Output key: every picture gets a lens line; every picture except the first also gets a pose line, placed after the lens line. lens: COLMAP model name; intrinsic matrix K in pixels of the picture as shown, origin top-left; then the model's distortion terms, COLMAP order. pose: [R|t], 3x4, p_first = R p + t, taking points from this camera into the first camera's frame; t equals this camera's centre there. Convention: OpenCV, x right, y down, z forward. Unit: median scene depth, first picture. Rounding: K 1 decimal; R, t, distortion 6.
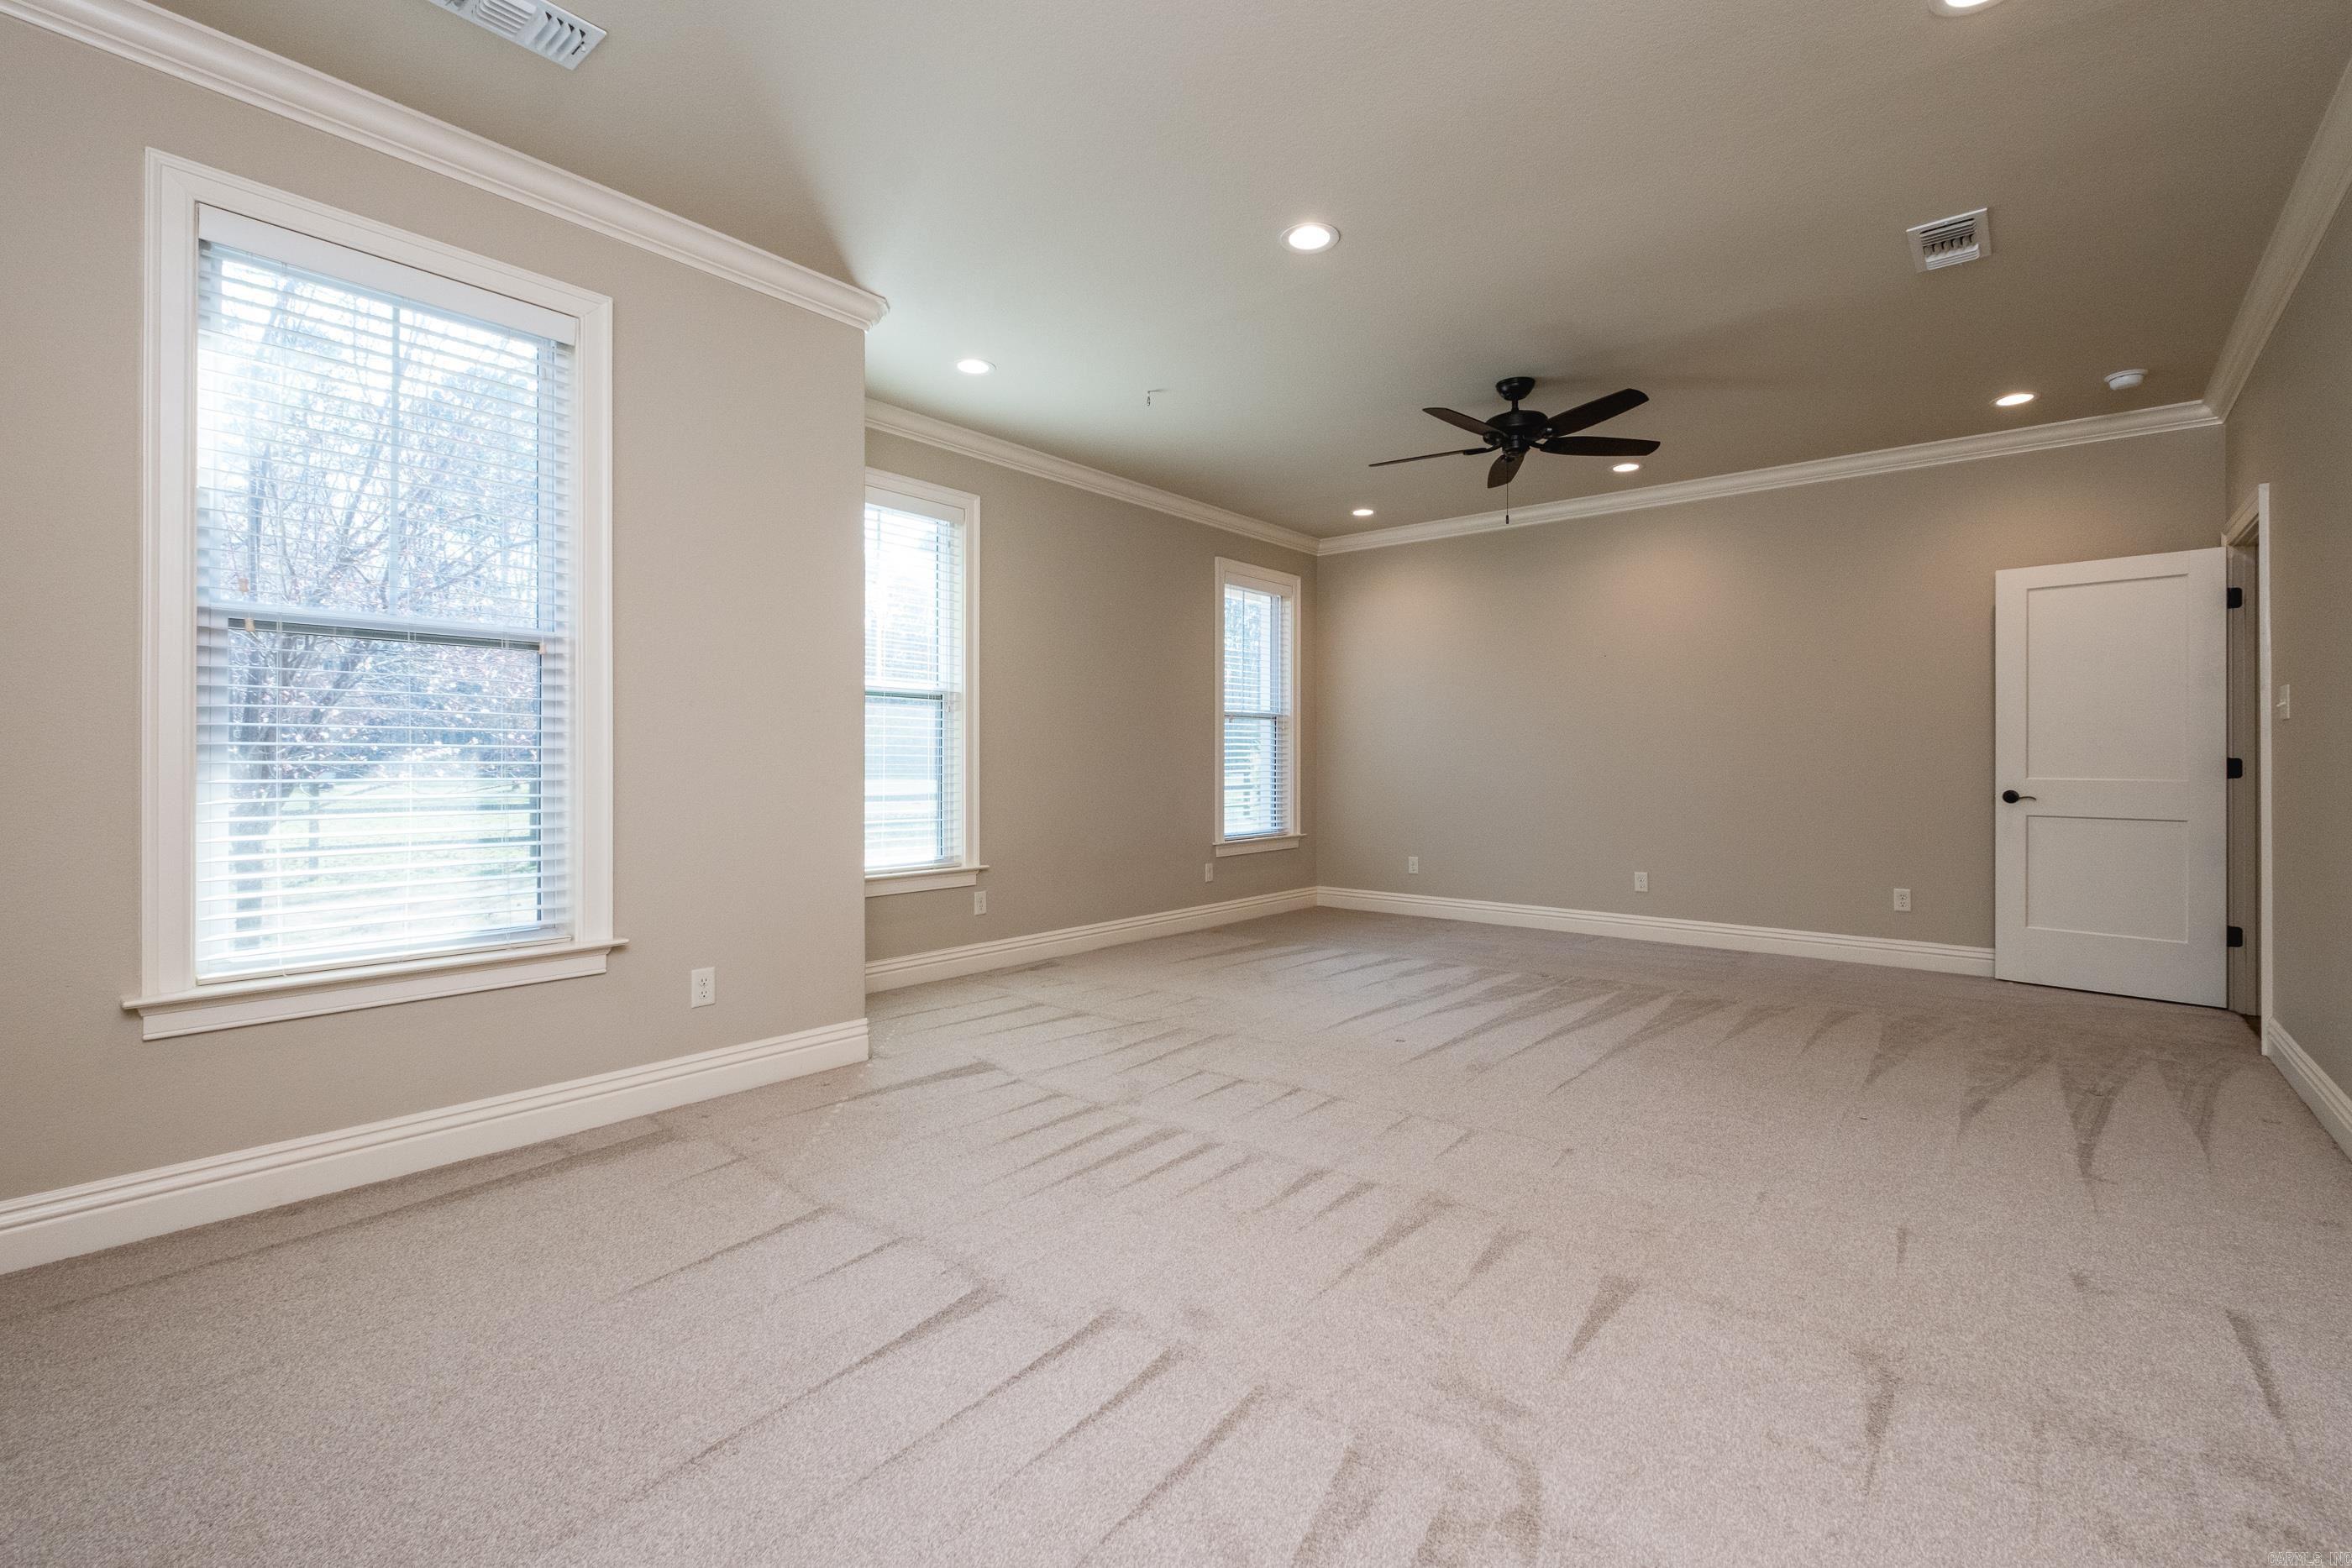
lens RADIAL K [[1029.1, 0, 1192.9], [0, 1029.1, 766.8], [0, 0, 1]] dist [0.001498, -0.000389]
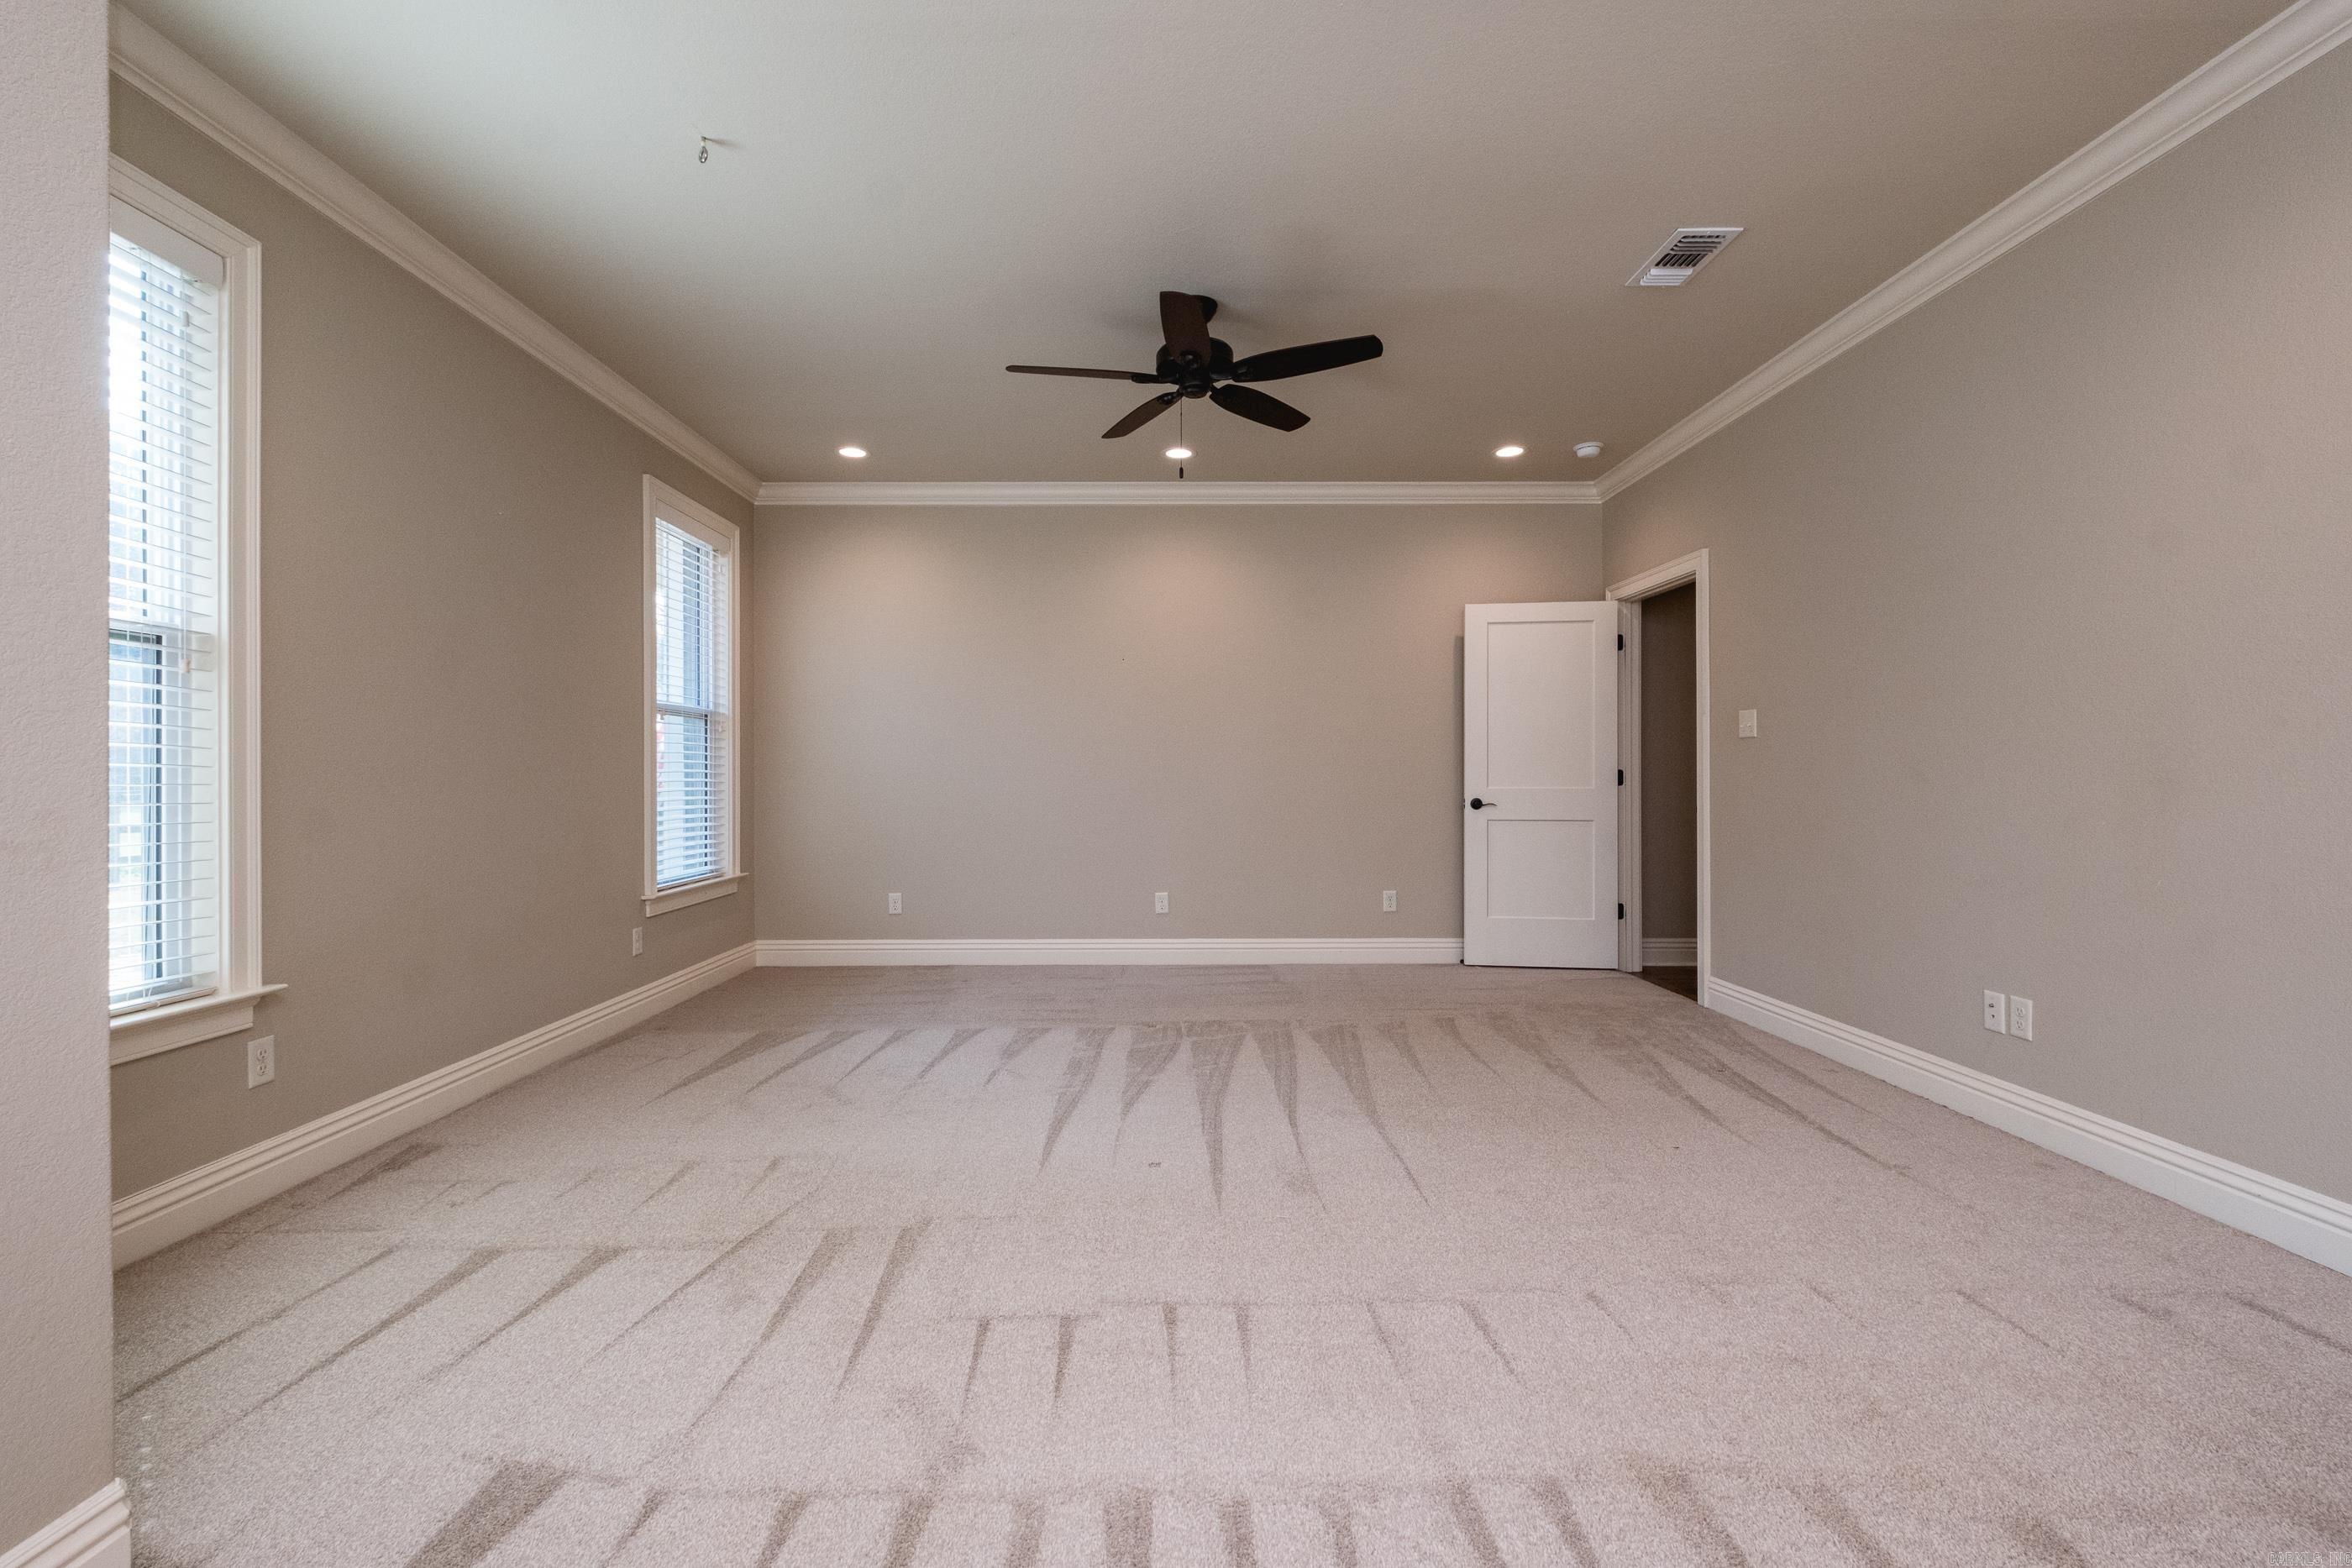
lens RADIAL K [[1022.5, 0, 1174.7], [0, 1022.5, 773.5], [0, 0, 1]] dist [0.012118, -0.007687]
pose [[0.771376, -0.002152, 0.636376, -0.184966], [0.007743, 0.999952, -0.006004, -0.000257], [-0.636333, 0.009559, 0.771355, 0.342963]]
